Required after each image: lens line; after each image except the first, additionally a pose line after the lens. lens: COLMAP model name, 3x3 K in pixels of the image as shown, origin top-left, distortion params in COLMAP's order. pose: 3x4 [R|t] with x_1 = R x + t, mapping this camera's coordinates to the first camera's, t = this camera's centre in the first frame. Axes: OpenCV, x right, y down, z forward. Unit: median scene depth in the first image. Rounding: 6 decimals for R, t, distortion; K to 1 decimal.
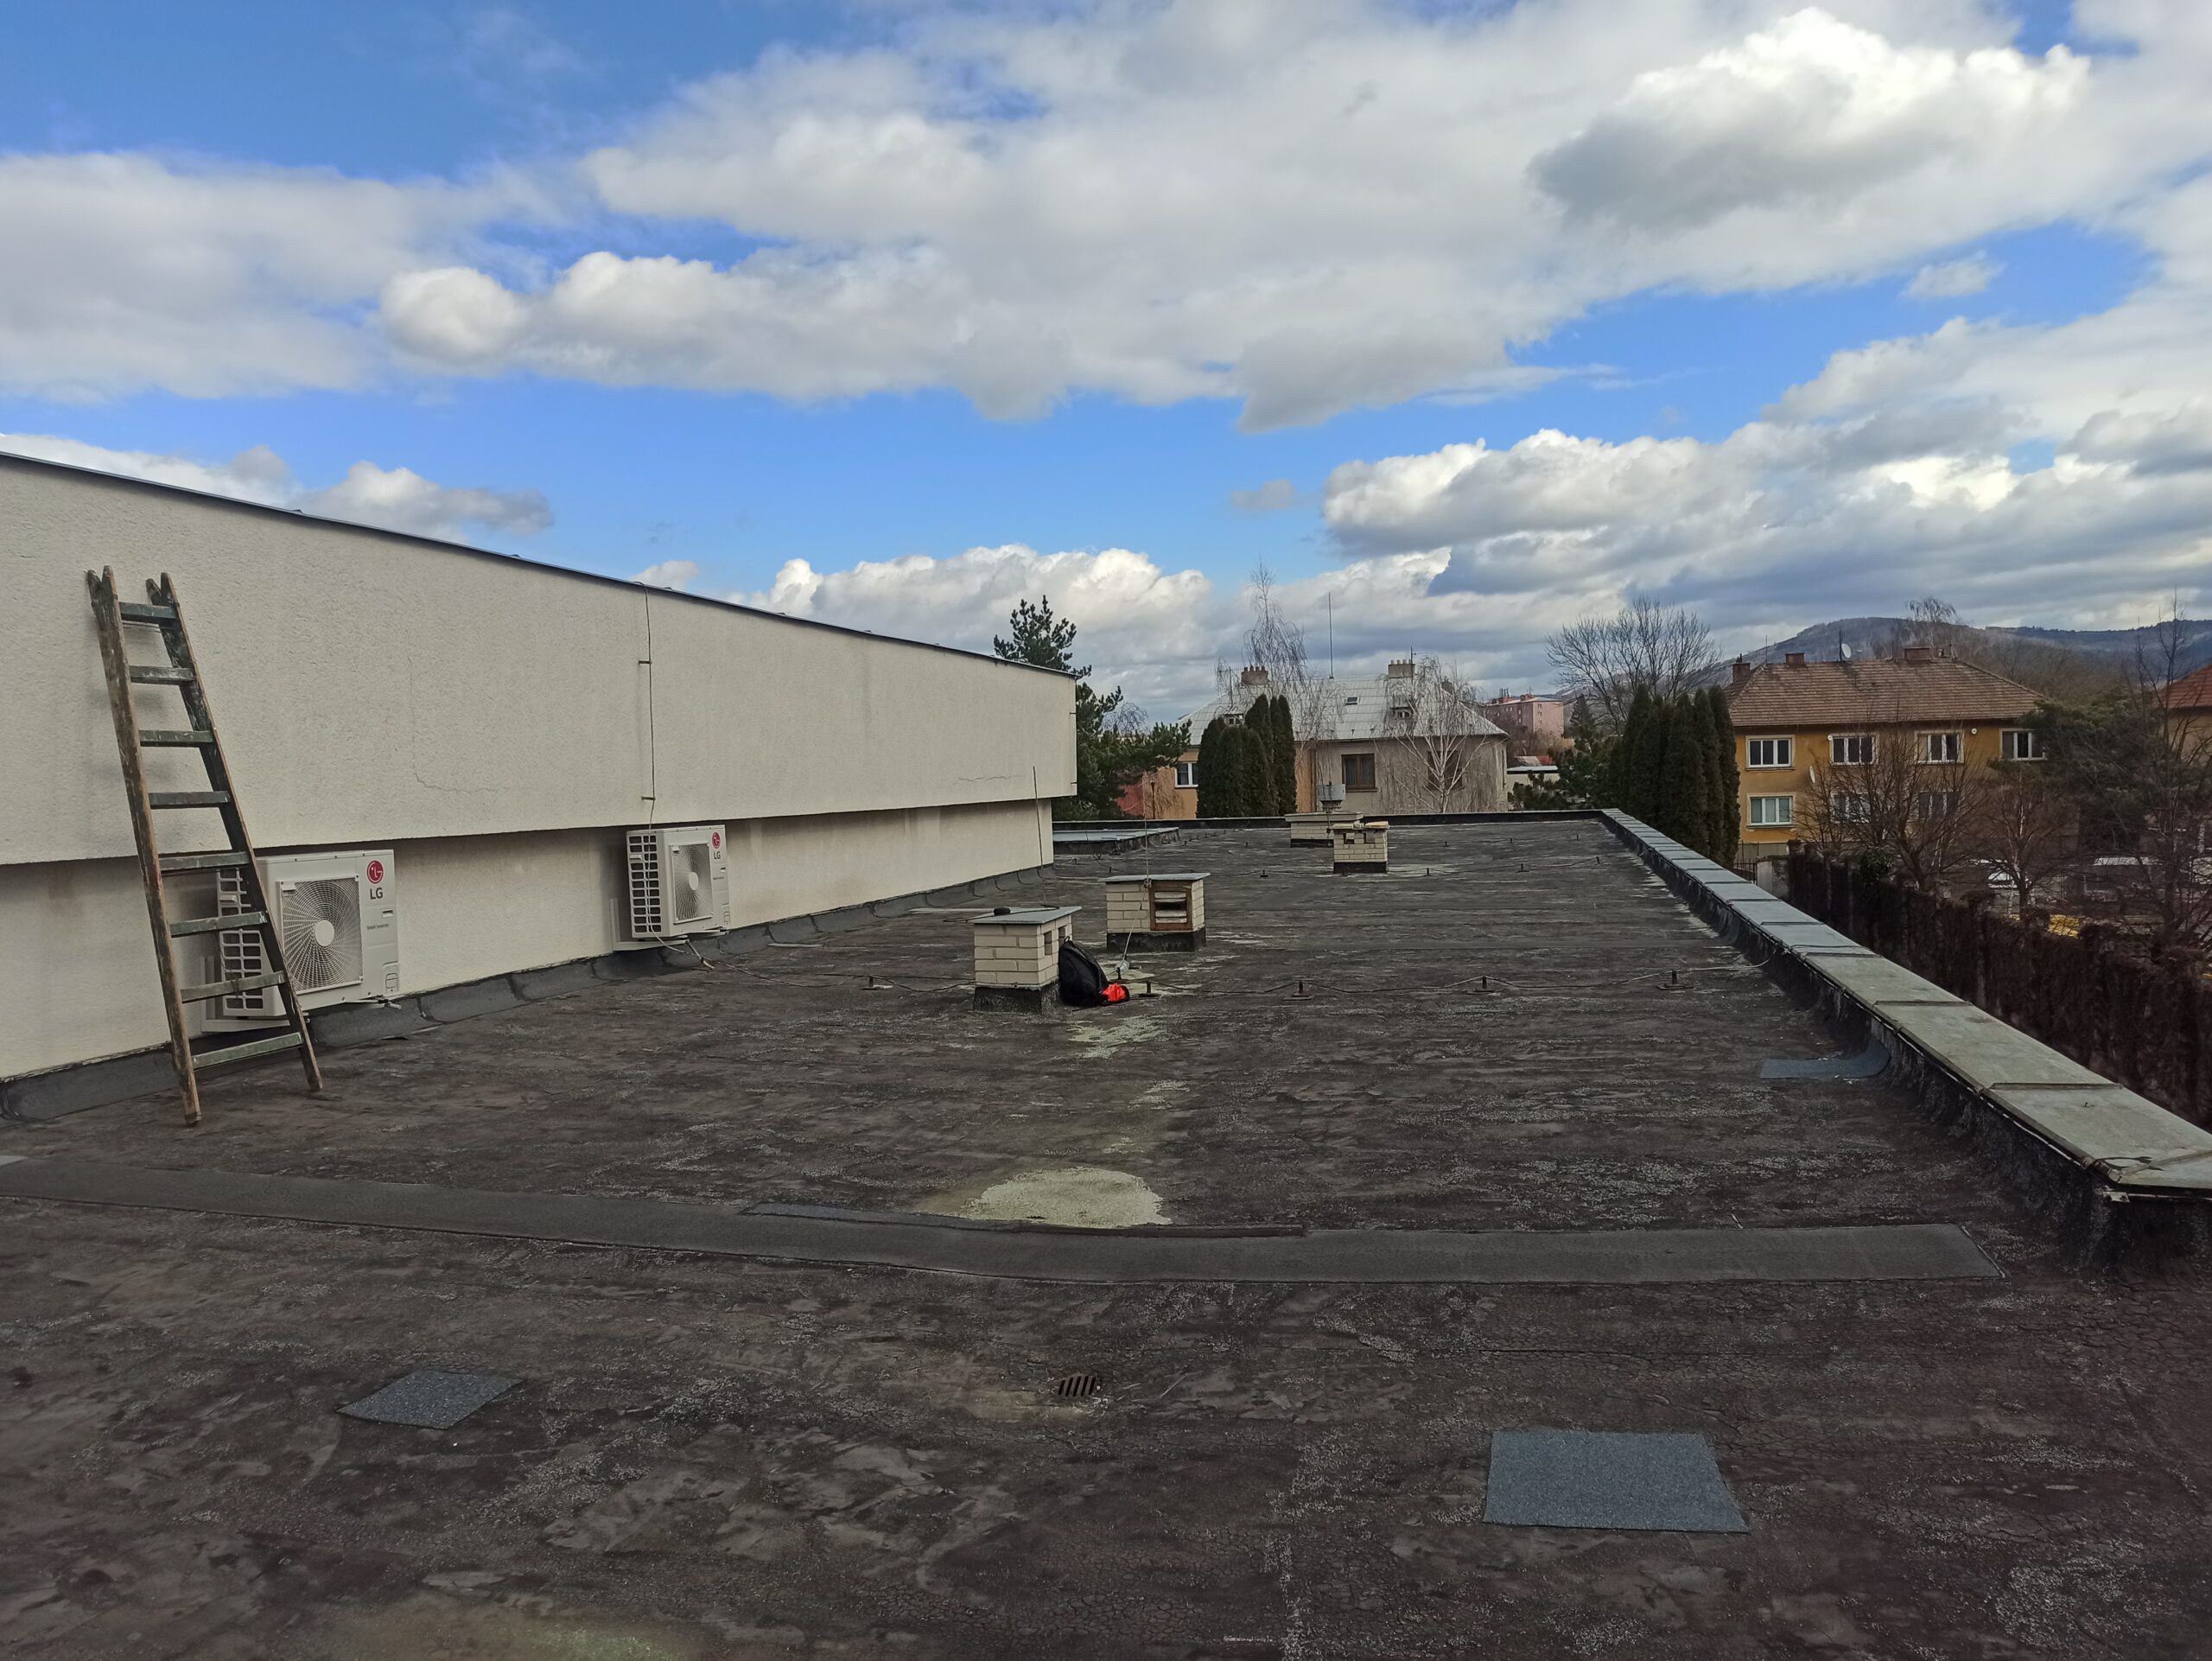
lens RADIAL K [[1665.5, 0, 1113.0], [0, 1665.5, 834.9], [0, 0, 1]] dist [0.037716, -0.002572]
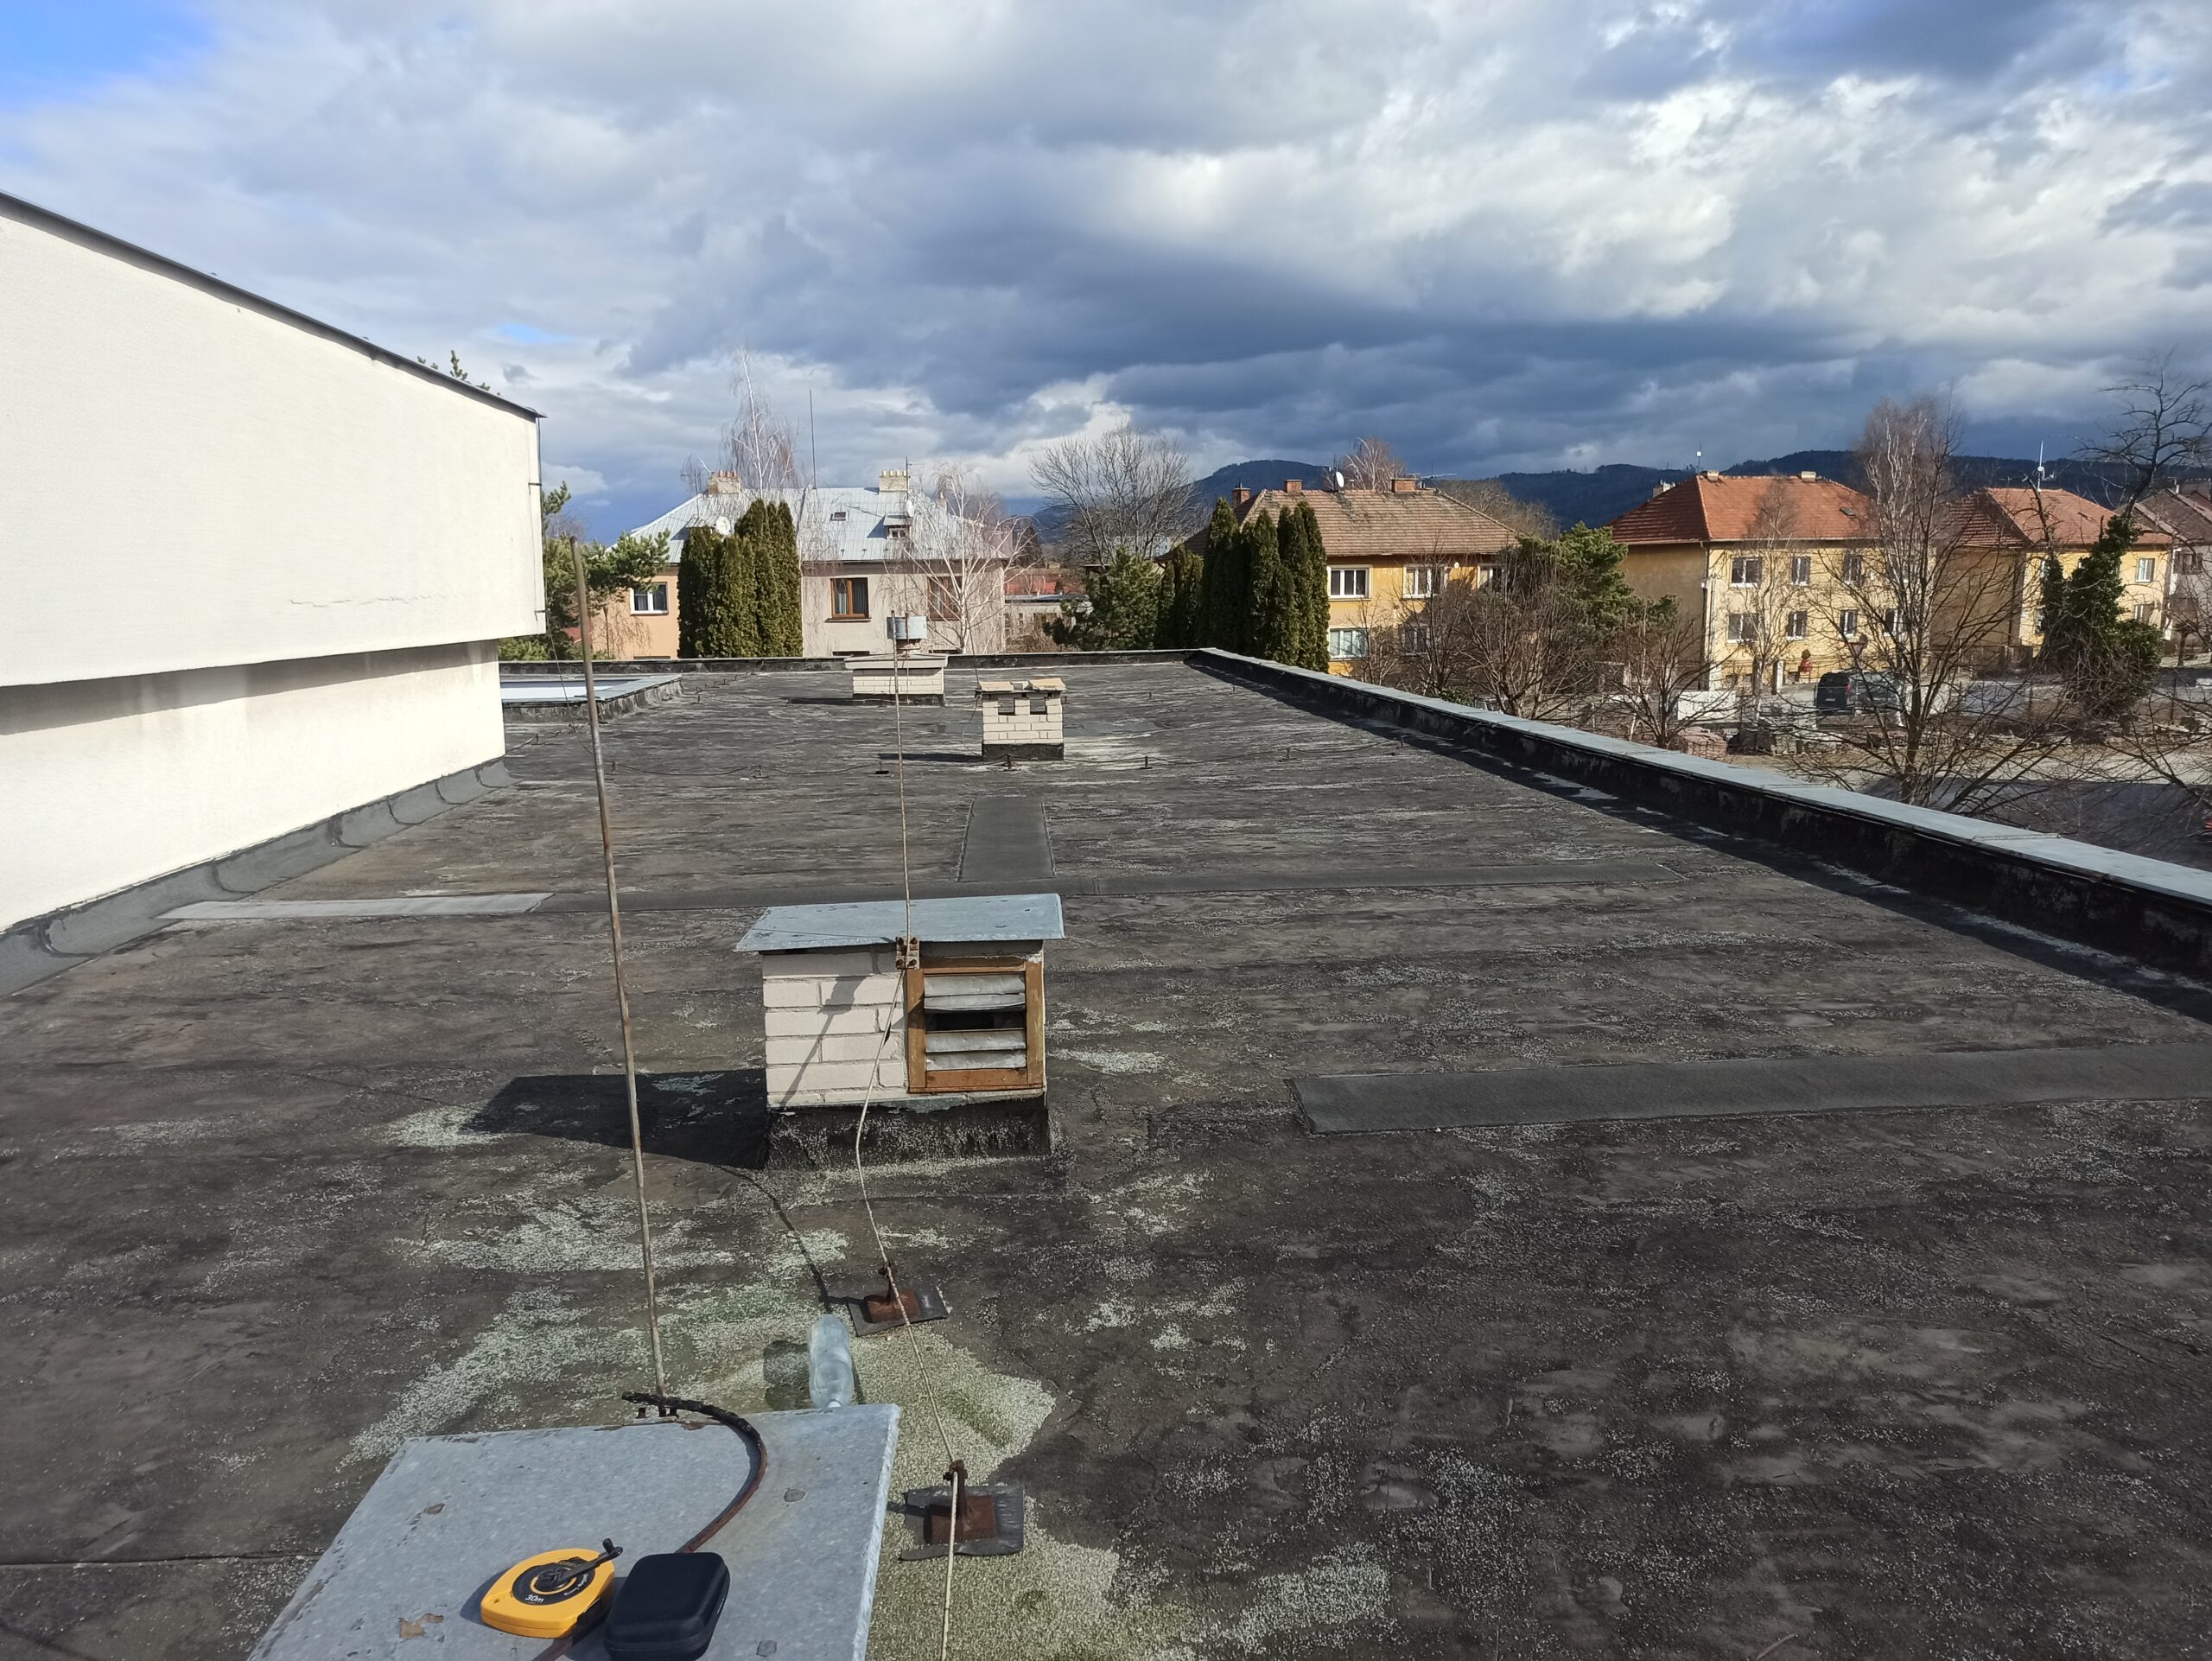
lens RADIAL K [[1665.5, 0, 1113.0], [0, 1665.5, 834.9], [0, 0, 1]] dist [0.037716, -0.002572]
pose [[0.947247, -0.034804, 0.318609, -0.010259], [0.002078, 0.994733, 0.102483, -0.006234], [-0.320497, -0.096415, 0.942330, 0.176550]]
